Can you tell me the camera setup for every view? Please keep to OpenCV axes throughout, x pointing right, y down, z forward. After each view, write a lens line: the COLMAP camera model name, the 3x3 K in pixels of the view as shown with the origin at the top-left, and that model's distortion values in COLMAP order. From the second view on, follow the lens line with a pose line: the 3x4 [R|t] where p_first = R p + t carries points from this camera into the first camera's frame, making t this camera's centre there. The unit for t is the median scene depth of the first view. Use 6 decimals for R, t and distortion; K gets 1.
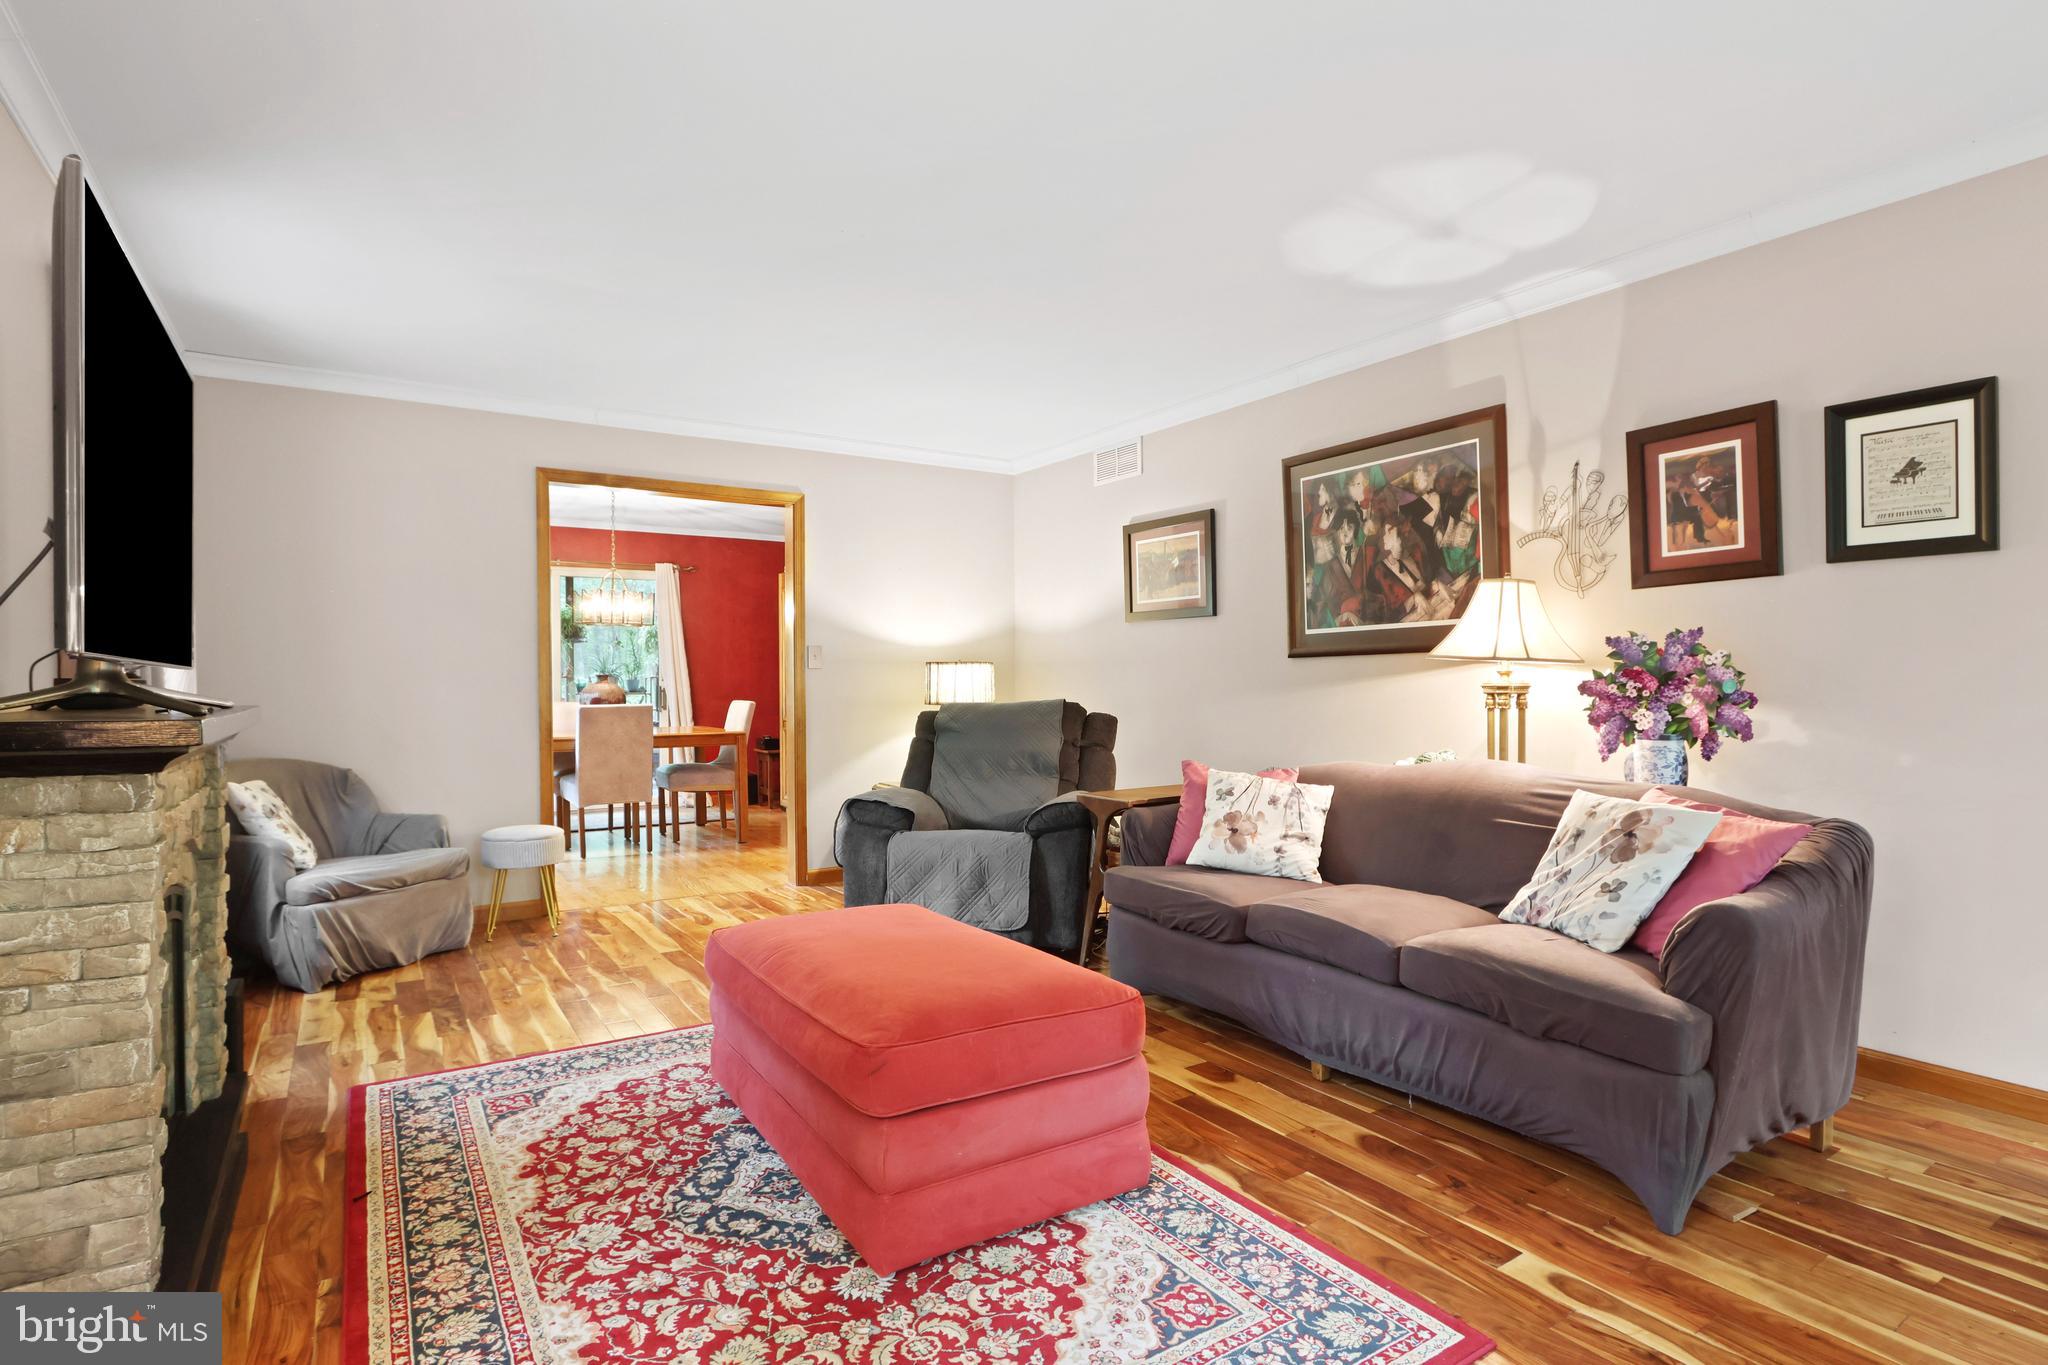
lens RADIAL K [[1014.3, 0, 1015.9], [0, 1014.3, 682.2], [0, 0, 1]] dist [-0.015102, -0.000052]
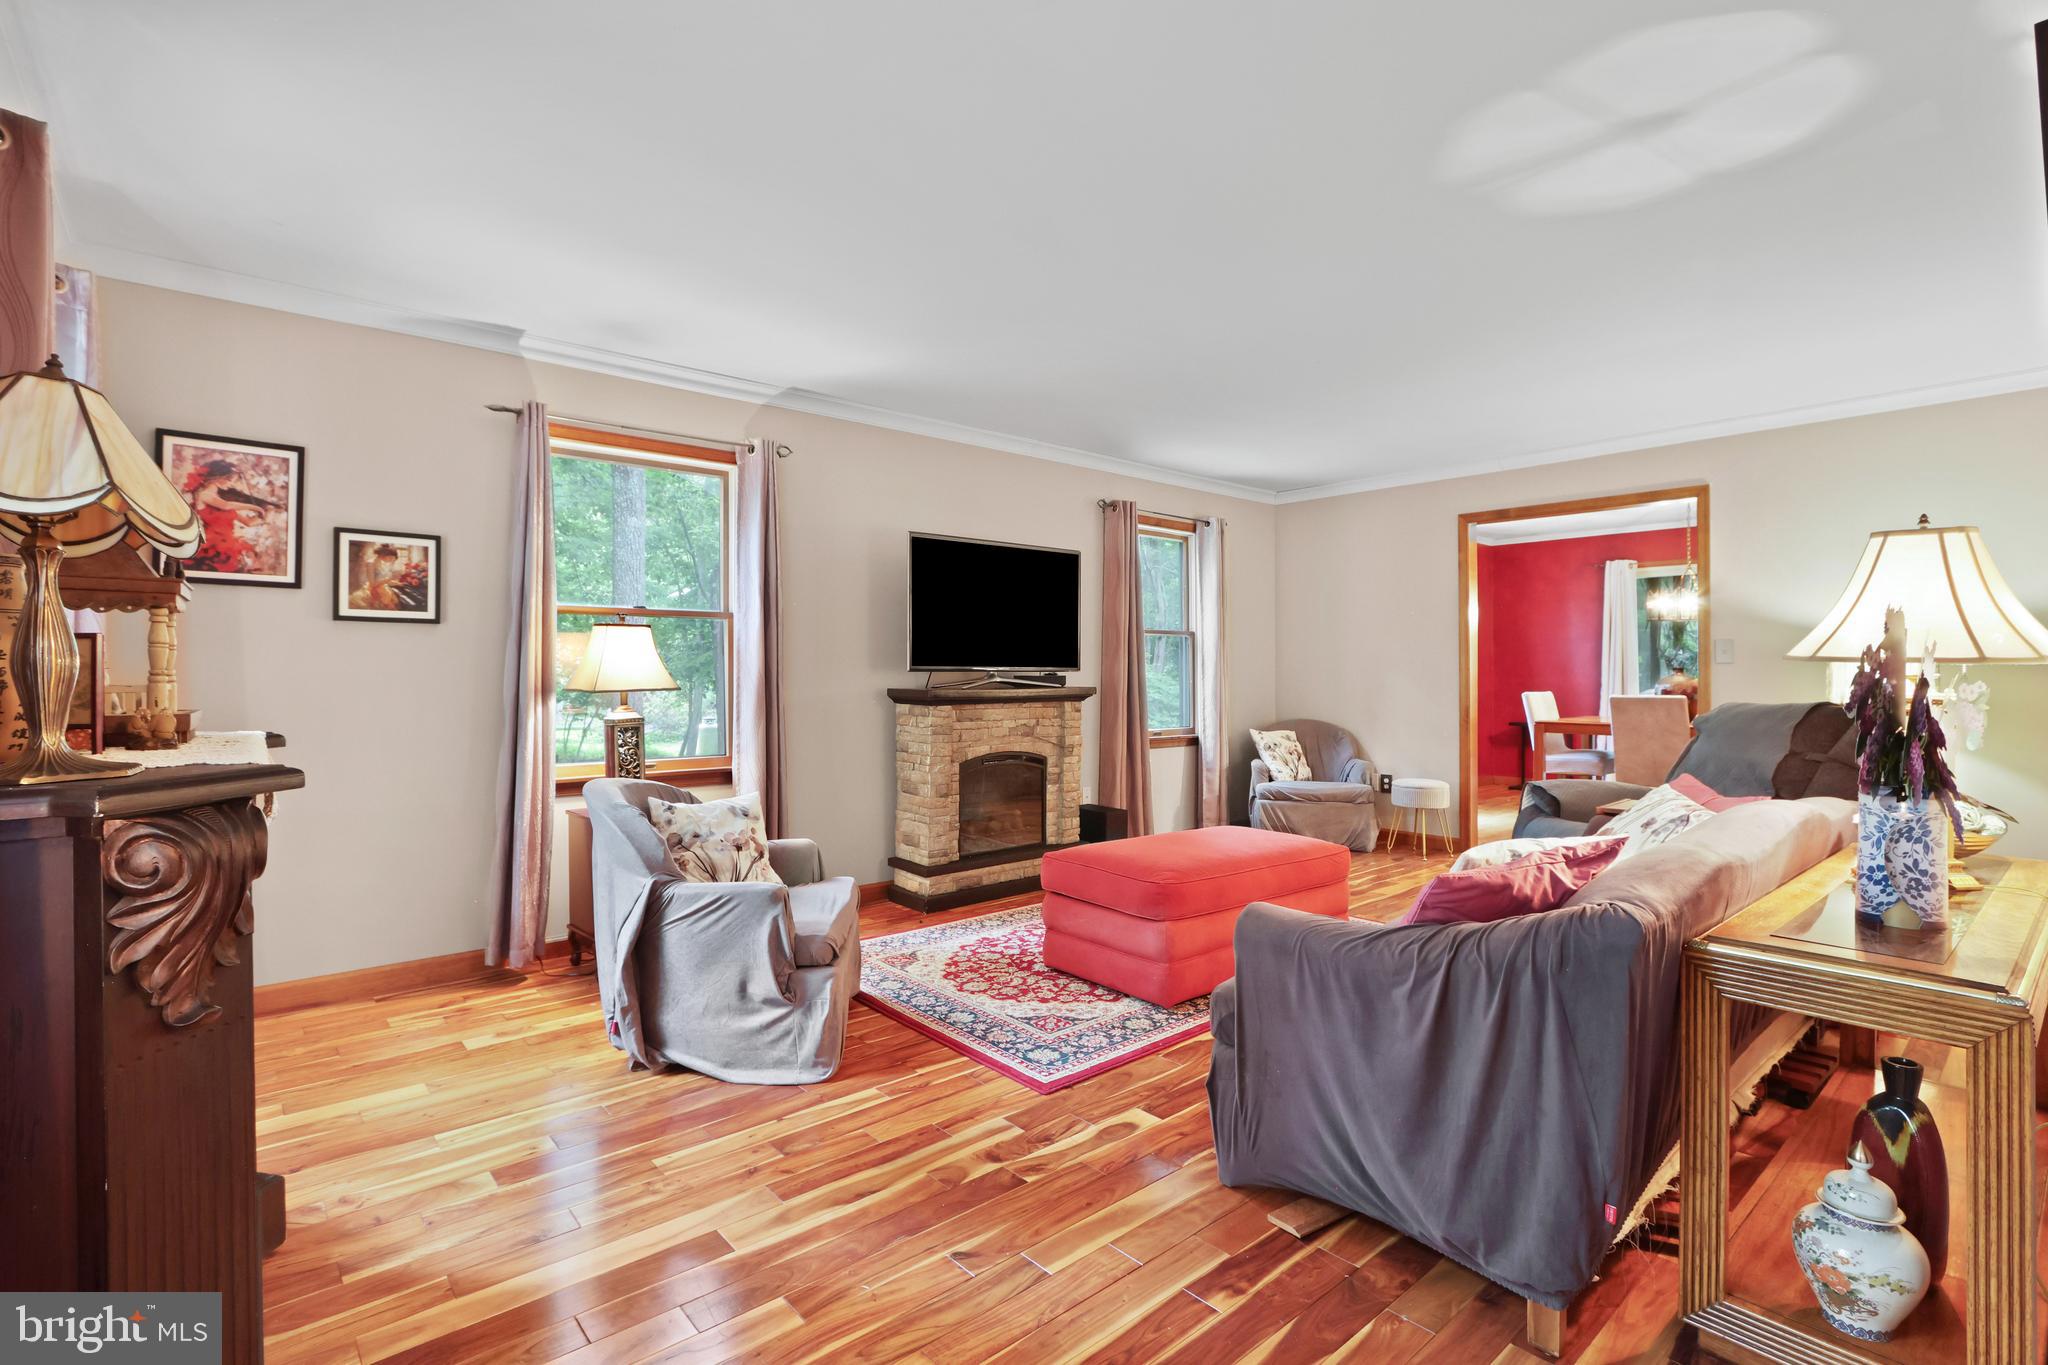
lens RADIAL K [[959.6, 0, 1026.3], [0, 959.6, 669.7], [0, 0, 1]] dist [-0.017179, 0.002705]
pose [[0.138466, 0.003643, -0.990361, 1.317403], [-0.000436, 0.999993, 0.003617, -0.023691], [0.990367, -0.000069, 0.138466, 0.493795]]
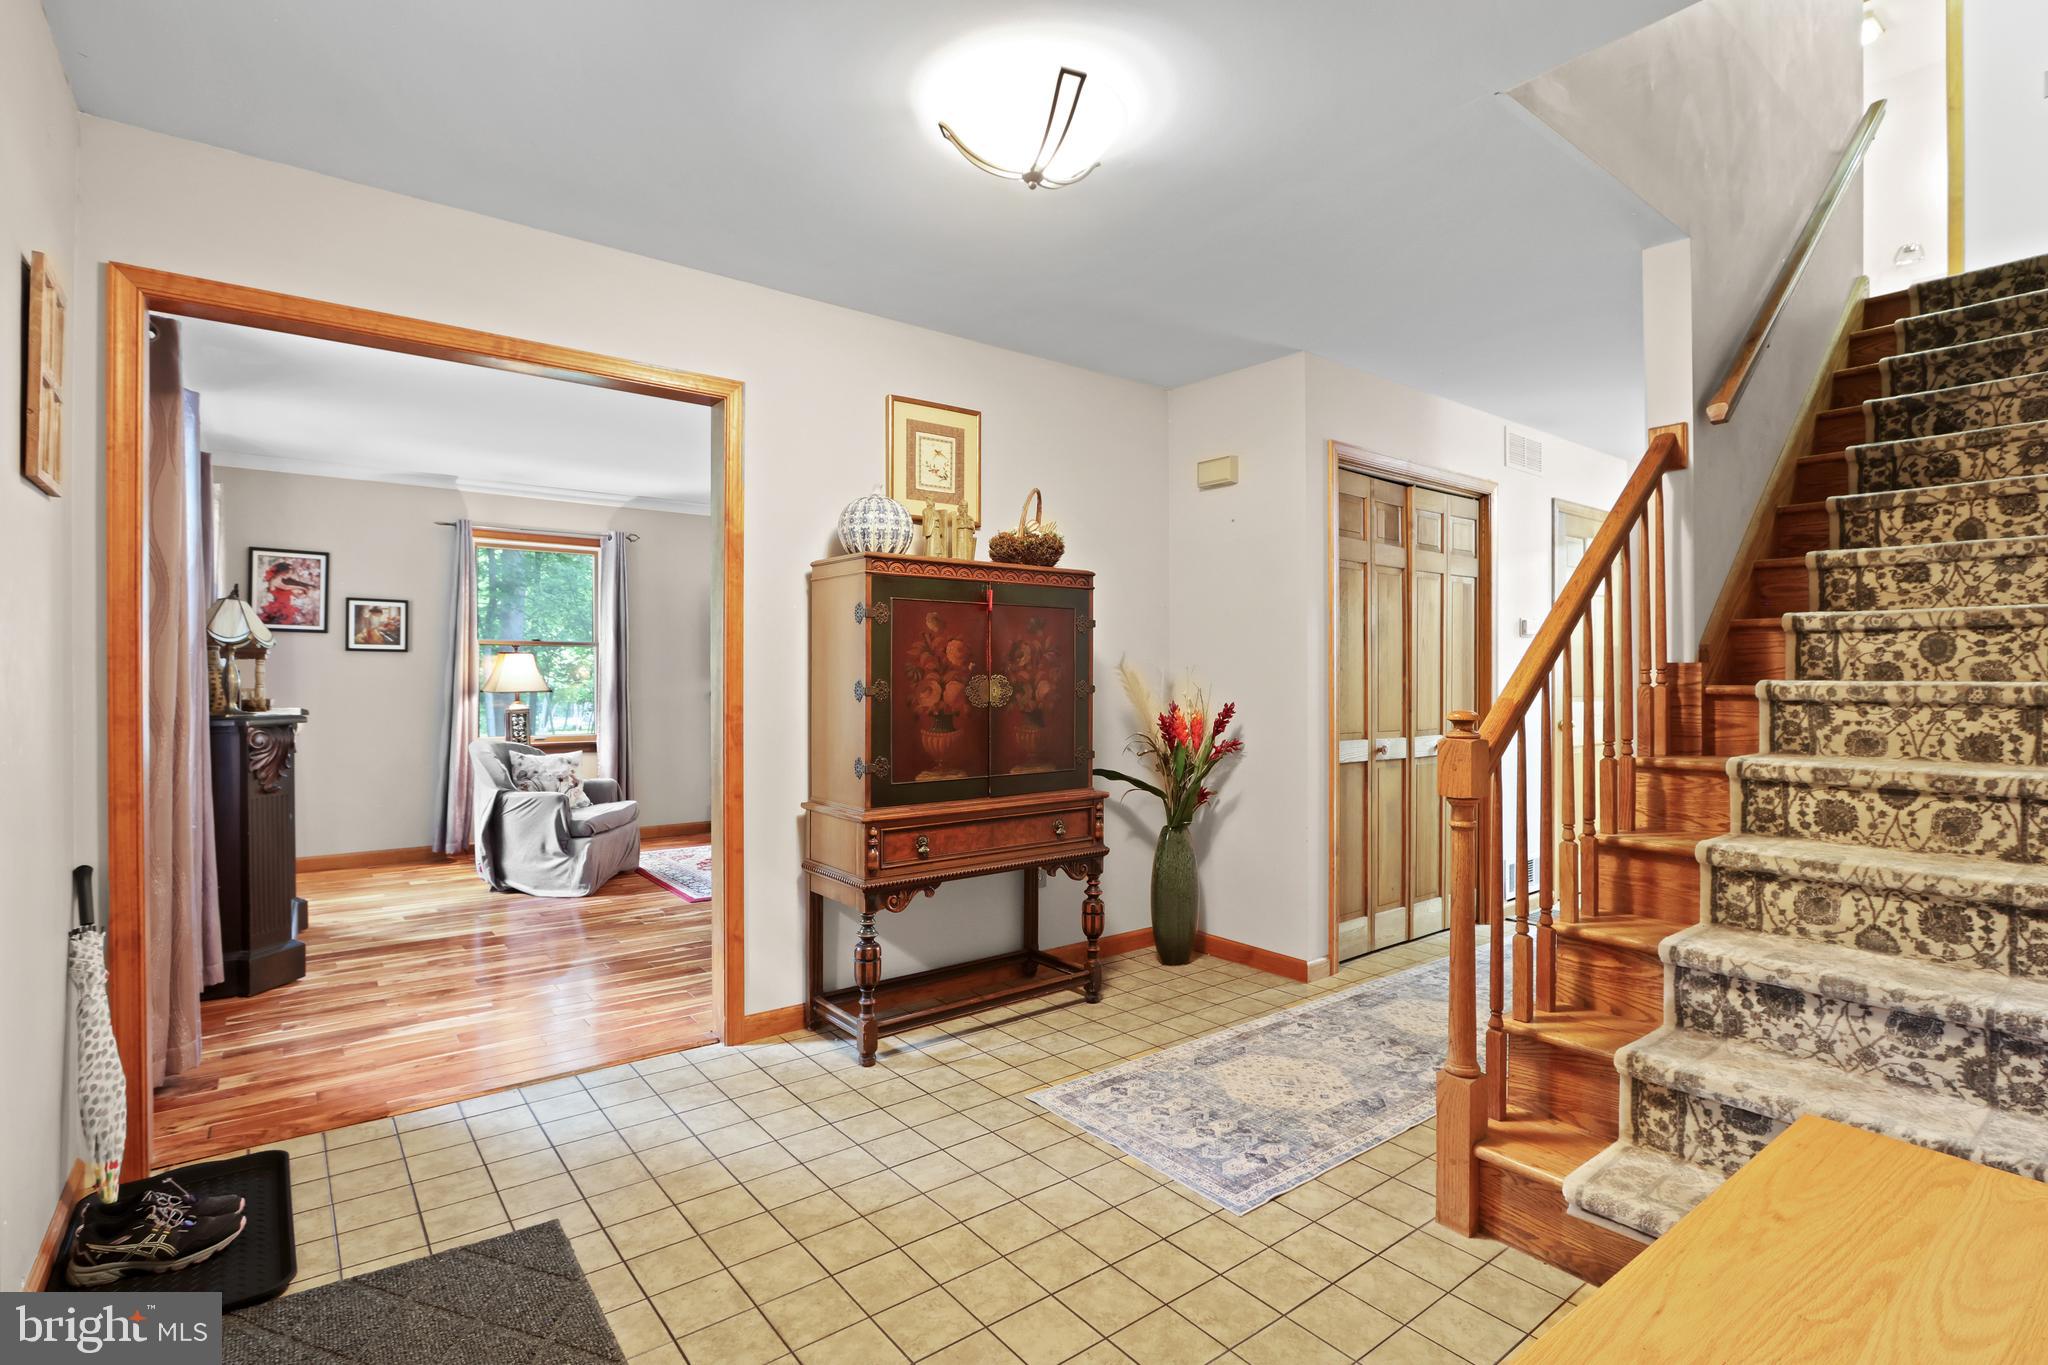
lens RADIAL K [[959.6, 0, 1011.4], [0, 959.6, 678.3], [0, 0, 1]] dist [-0.017179, 0.002705]
pose [[0.085380, 0.008812, -0.996309, 2.344582], [-0.003460, 0.999957, 0.008548, -0.046996], [0.996342, 0.002717, 0.085407, 1.154900]]
